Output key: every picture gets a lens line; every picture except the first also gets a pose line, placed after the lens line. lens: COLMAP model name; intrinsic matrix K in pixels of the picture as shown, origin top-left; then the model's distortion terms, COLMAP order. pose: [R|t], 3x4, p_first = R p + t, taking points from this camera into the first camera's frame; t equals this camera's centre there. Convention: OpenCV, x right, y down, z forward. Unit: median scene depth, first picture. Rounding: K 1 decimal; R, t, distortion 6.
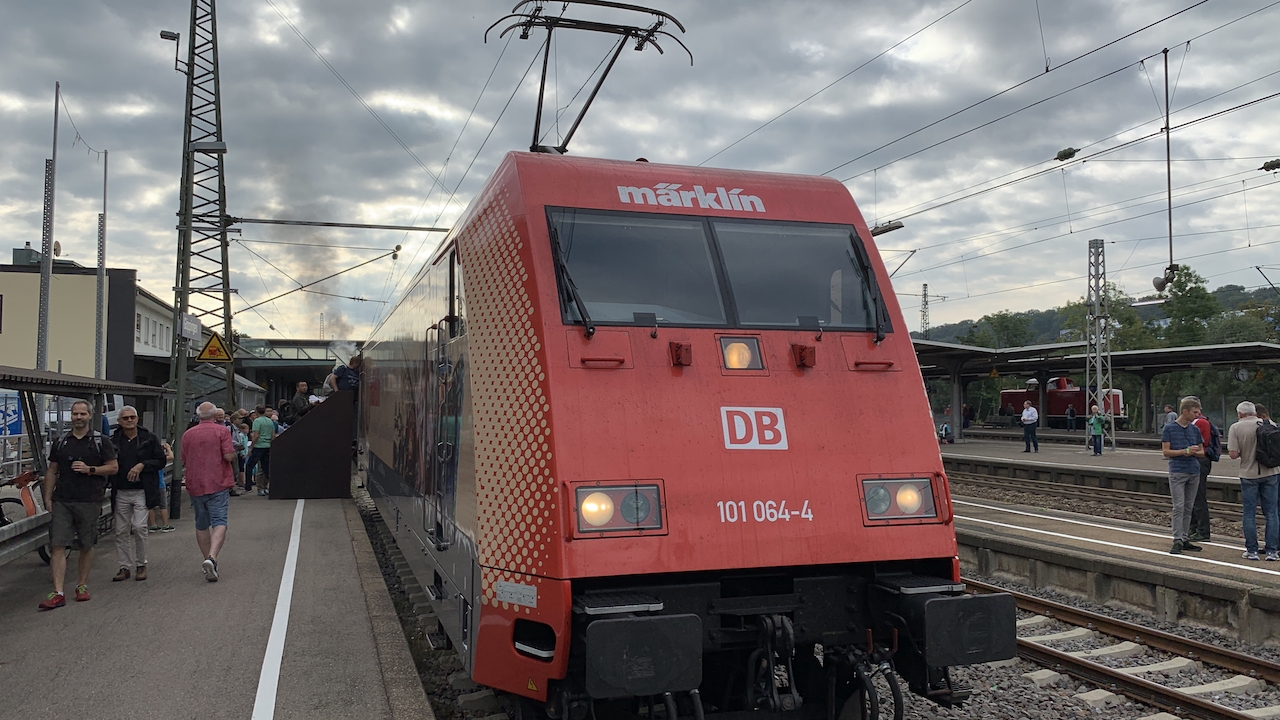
lens RADIAL K [[919.1, 0, 644.4], [0, 919.1, 343.0], [0, 0, 1]] dist [0.135580, -0.141858]
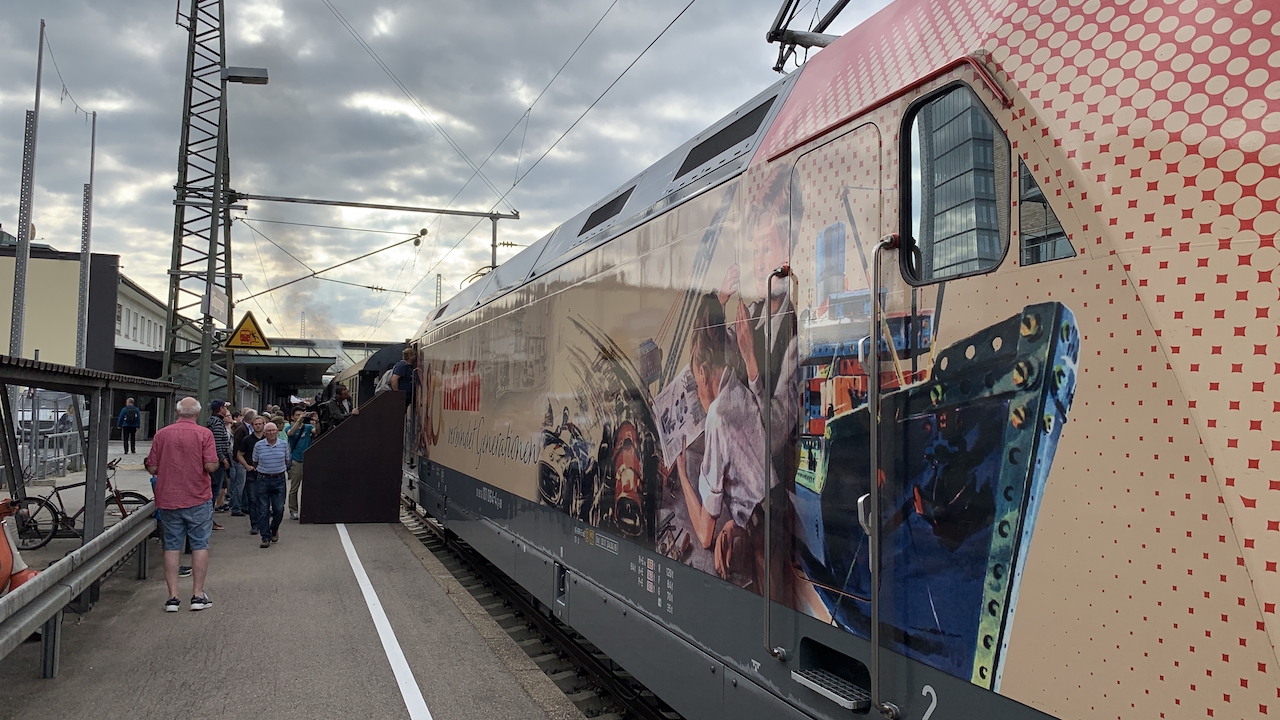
lens RADIAL K [[919.1, 0, 644.4], [0, 919.1, 343.0], [0, 0, 1]] dist [0.135580, -0.141858]
pose [[0.999554, 0.020207, 0.022002, -0.070534], [-0.020044, 0.999770, -0.007621, 0.006444], [-0.022150, 0.007177, 0.999729, 0.106289]]
